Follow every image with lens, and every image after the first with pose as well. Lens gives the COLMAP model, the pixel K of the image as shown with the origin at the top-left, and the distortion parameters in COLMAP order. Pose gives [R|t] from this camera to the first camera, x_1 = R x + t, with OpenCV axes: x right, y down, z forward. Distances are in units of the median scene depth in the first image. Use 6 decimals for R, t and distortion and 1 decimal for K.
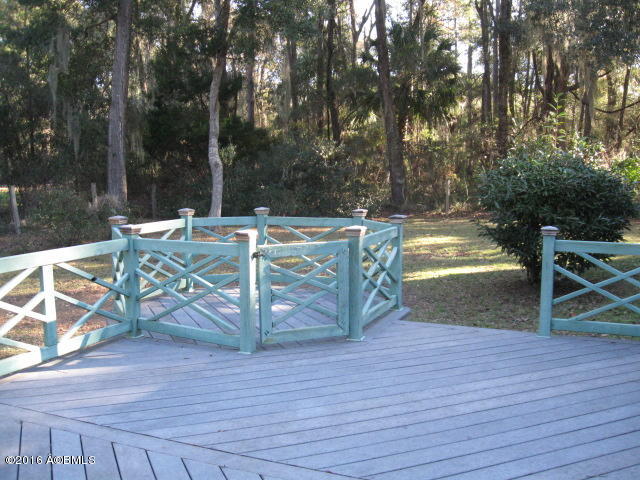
lens RADIAL K [[642.3, 0, 317.3], [0, 642.3, 238.9], [0, 0, 1]] dist [-0.075065, 0.000000]
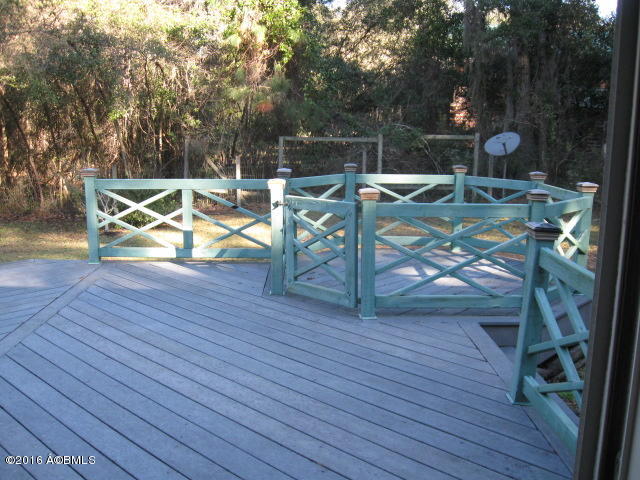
lens RADIAL K [[642.3, 0, 318.0], [0, 642.3, 241.3], [0, 0, 1]] dist [-0.075065, 0.000000]
pose [[0.392472, 0.162751, -0.905250, 0.946519], [-0.107451, 0.985594, 0.130611, -0.059669], [0.913466, 0.046009, 0.404306, 0.690056]]
